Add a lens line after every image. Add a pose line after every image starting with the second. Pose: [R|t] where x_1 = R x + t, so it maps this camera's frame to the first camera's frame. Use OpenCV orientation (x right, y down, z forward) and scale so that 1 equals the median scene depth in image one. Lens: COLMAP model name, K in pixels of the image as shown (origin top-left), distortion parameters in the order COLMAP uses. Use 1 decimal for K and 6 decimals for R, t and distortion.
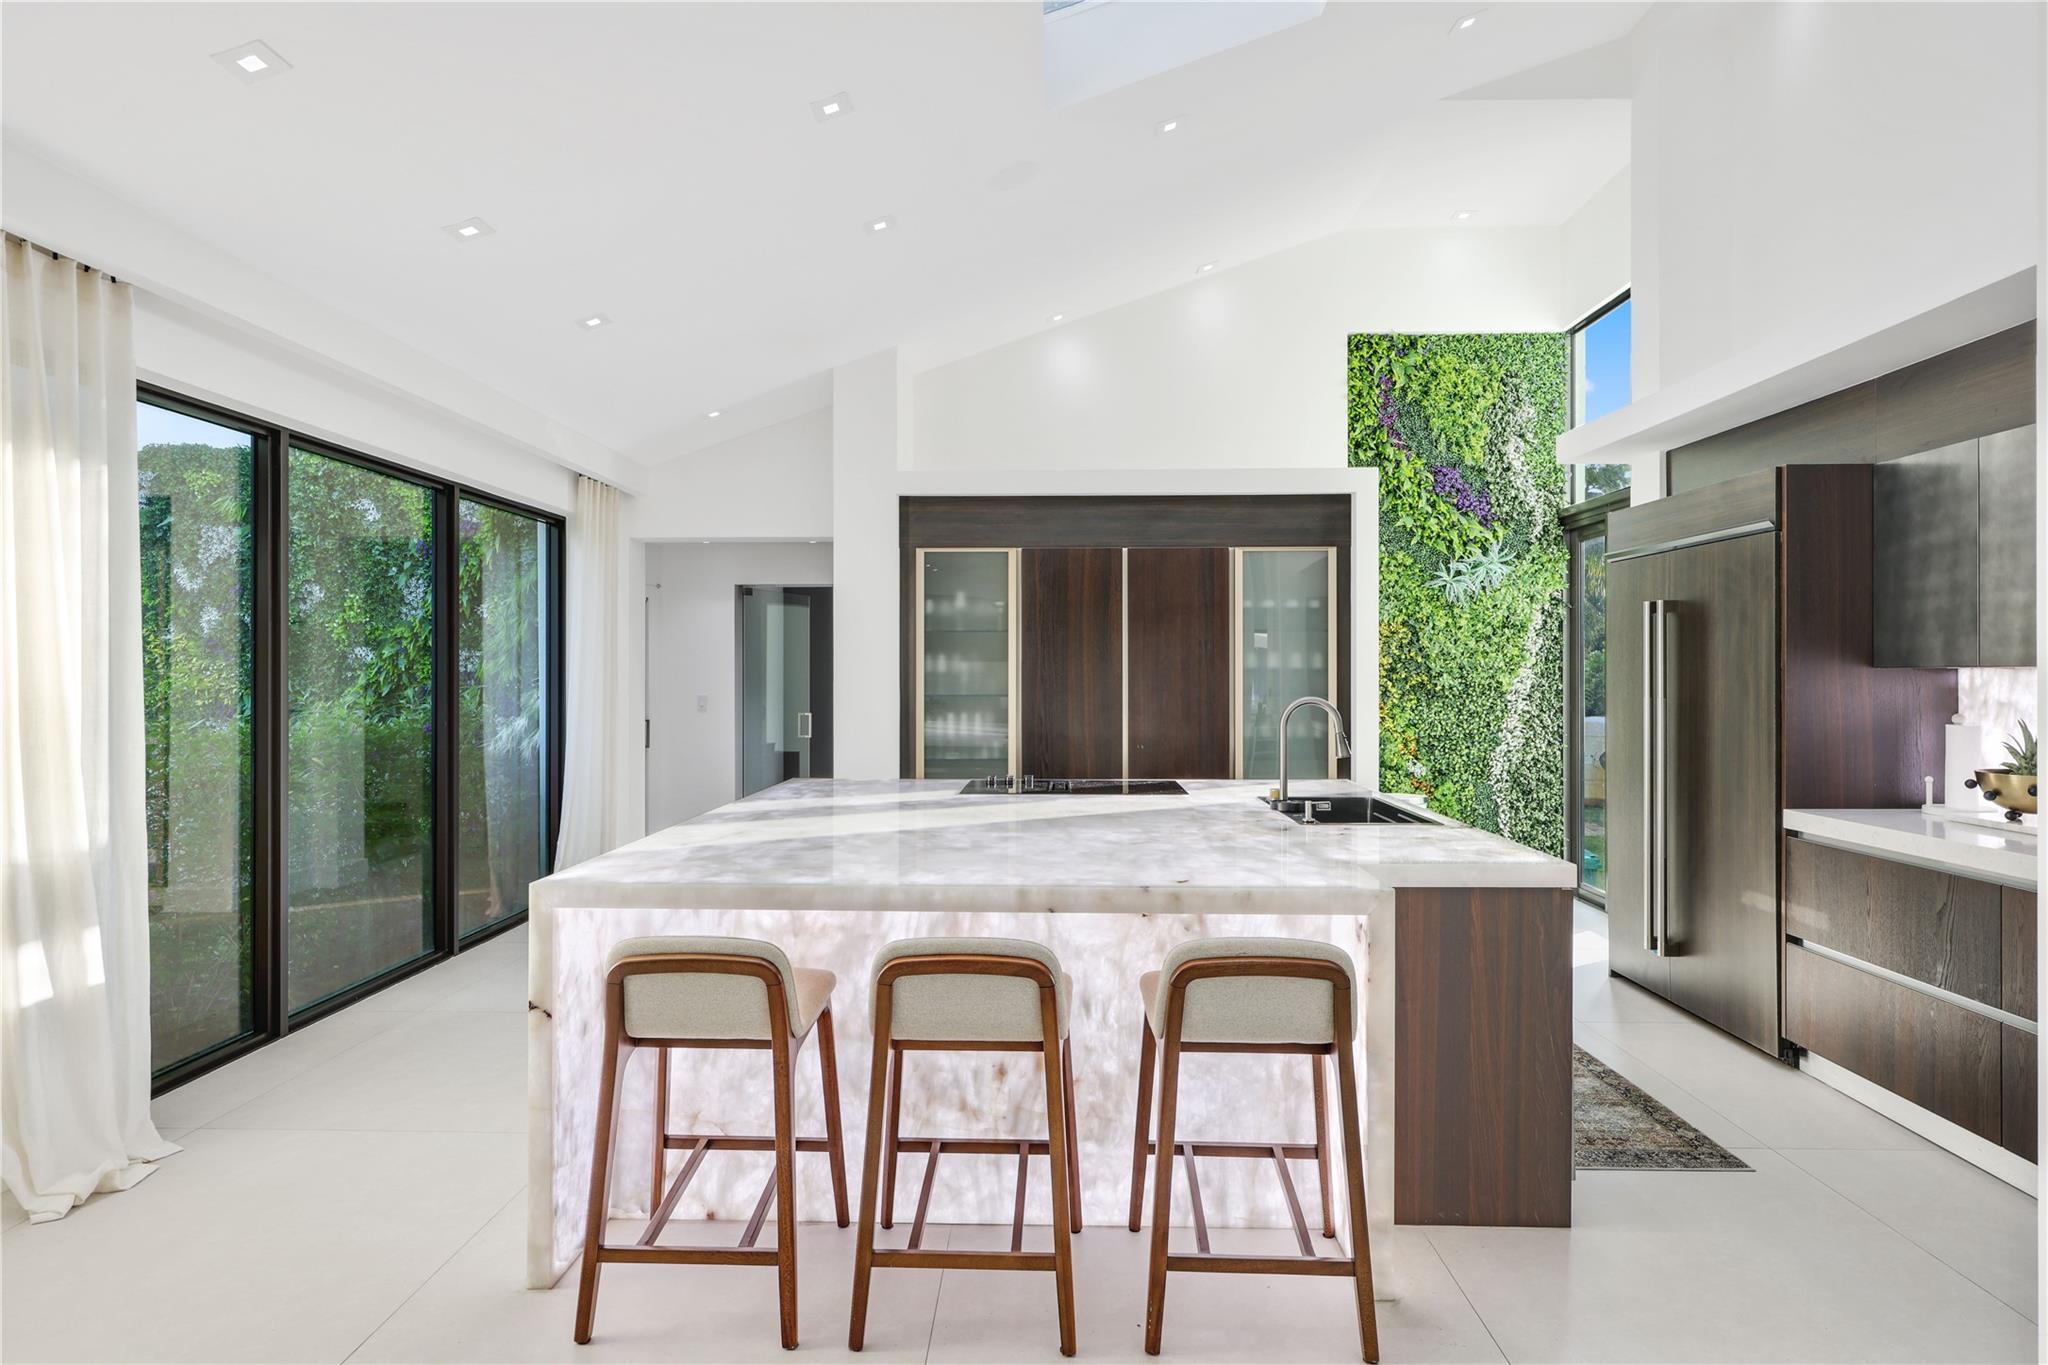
lens RADIAL K [[1107.4, 0, 1022.1], [0, 1107.4, 673.9], [0, 0, 1]] dist [0.000775, 0.000239]
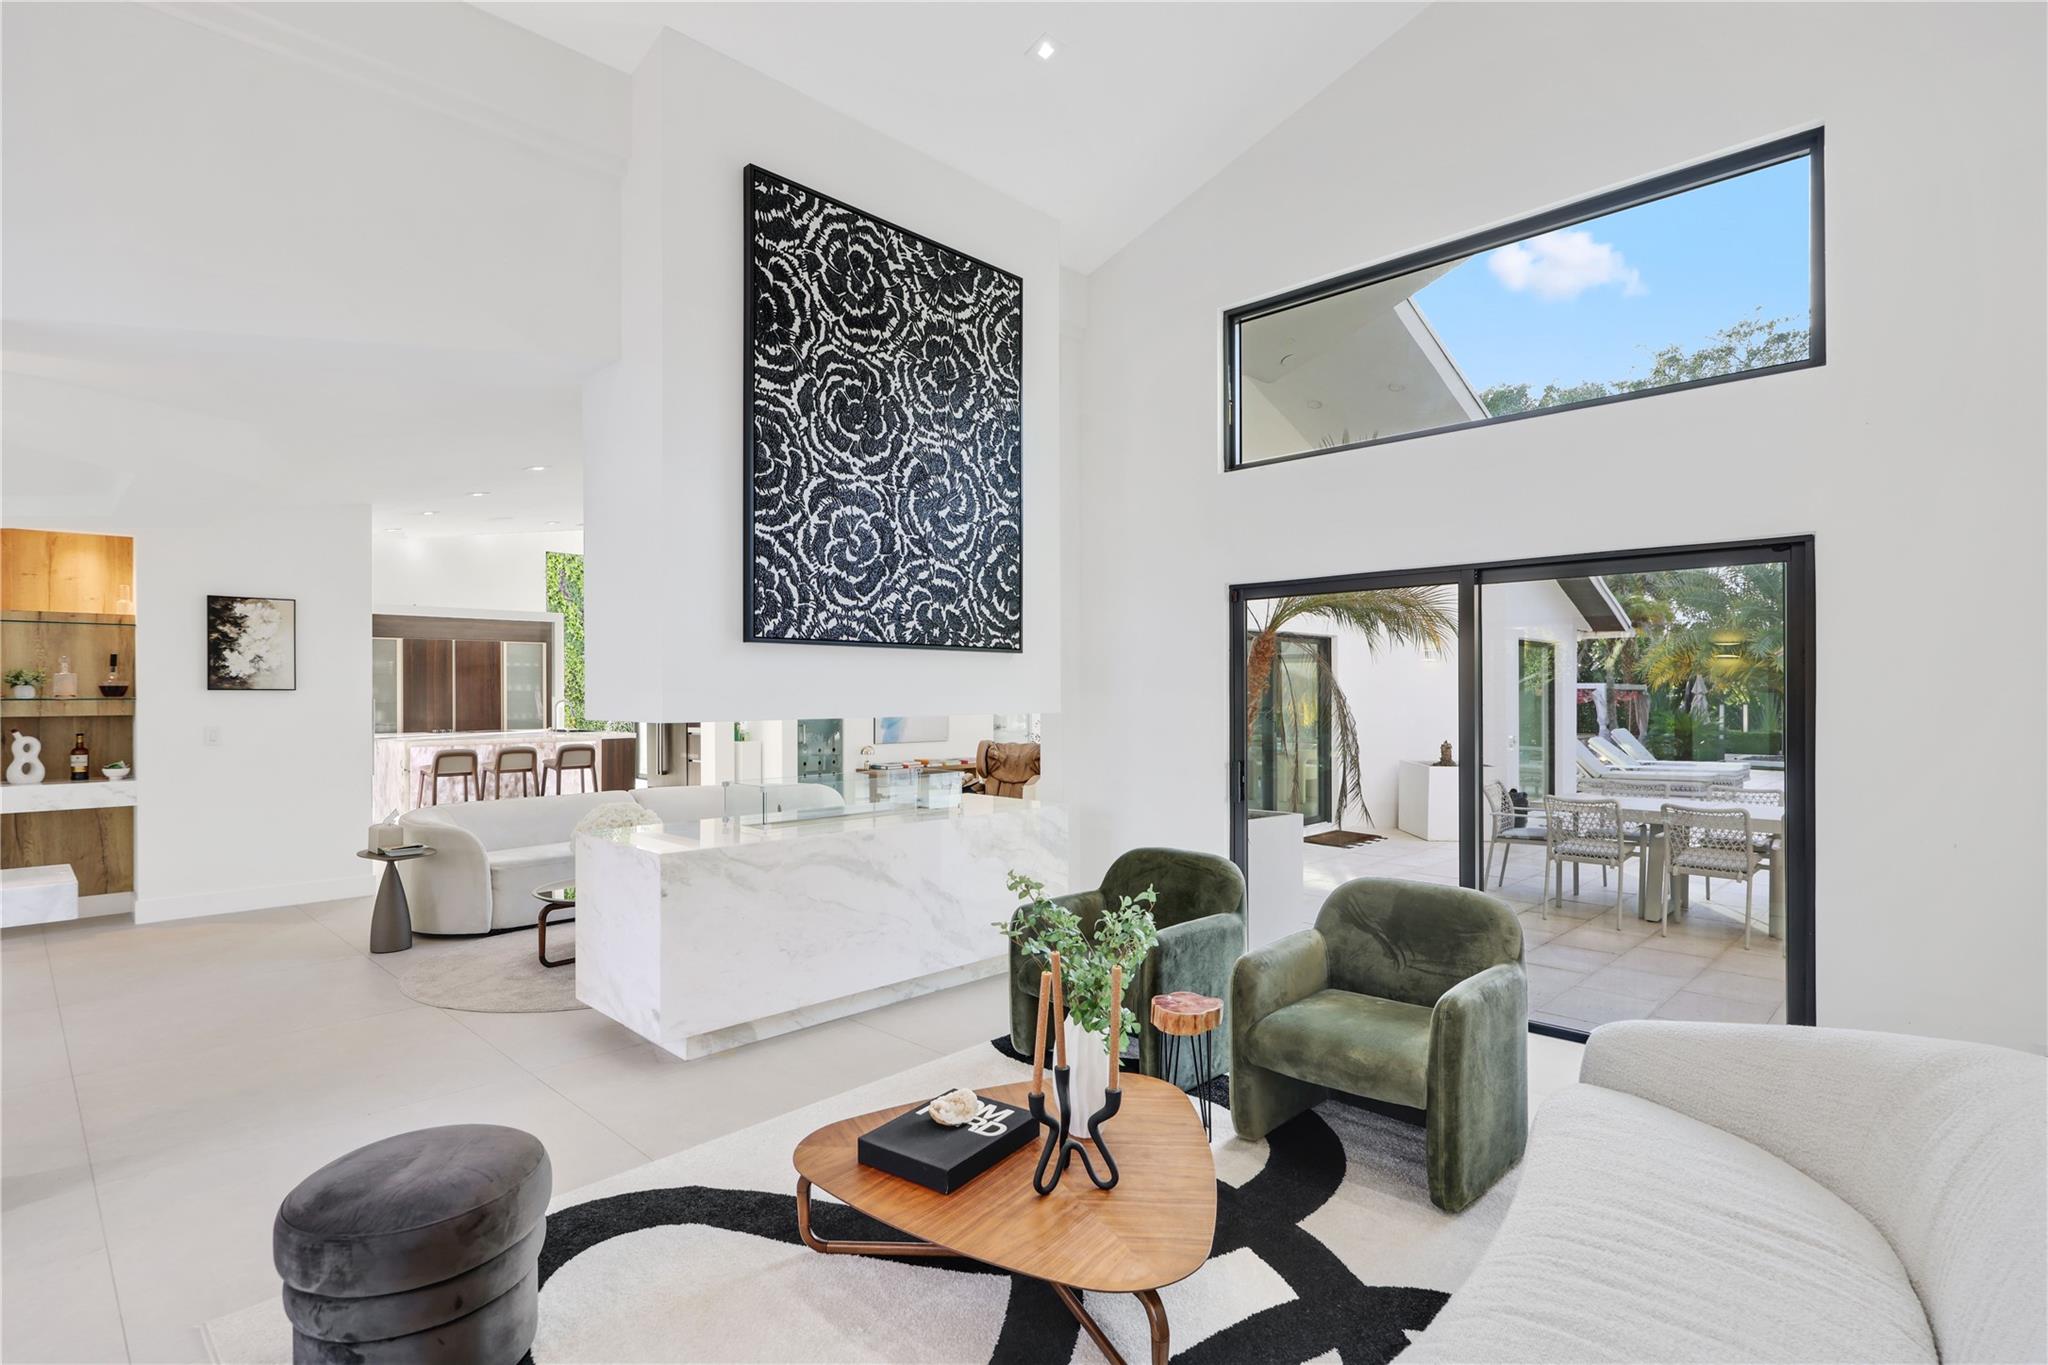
lens RADIAL K [[1013.7, 0, 1023.1], [0, 1013.7, 691.8], [0, 0, 1]] dist [-0.000683, -0.000088]
pose [[0.669388, -0.000987, 0.742912, -0.659107], [0.000828, 0.999999, 0.000582, -0.002661], [-0.742912, 0.000225, 0.669389, -1.271313]]
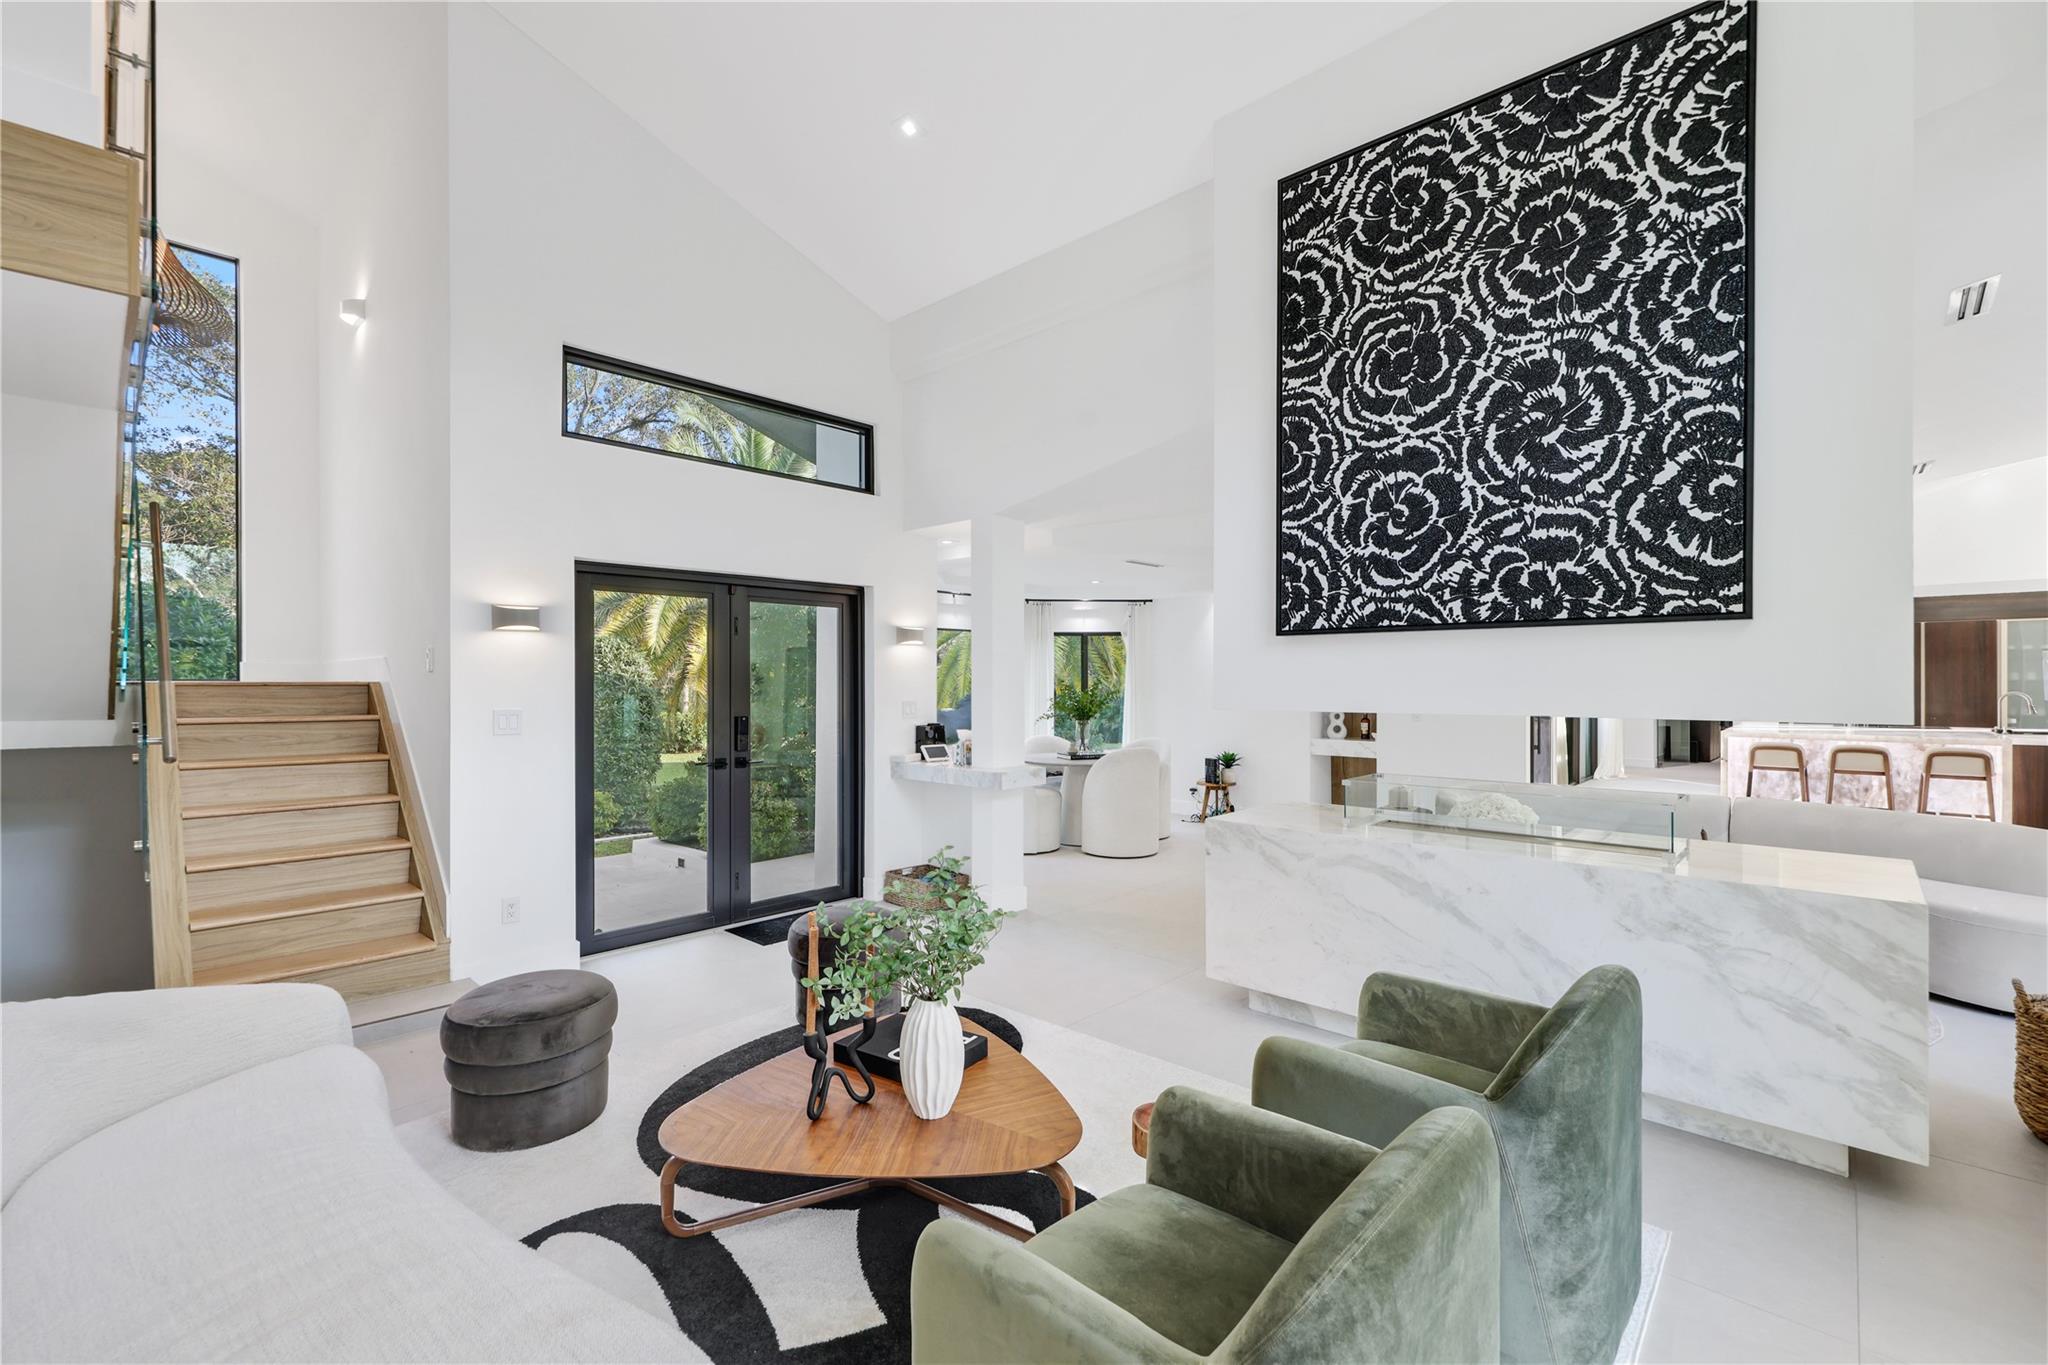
lens RADIAL K [[885.1, 0, 1024.0], [0, 885.1, 682.5], [0, 0, 1]] dist [0.000389, -0.000080]
pose [[0.753497, 0.000752, -0.657451, -0.080329], [0.000183, 0.999999, 0.001354, -0.003625], [0.657451, -0.001140, 0.753497, -1.268891]]
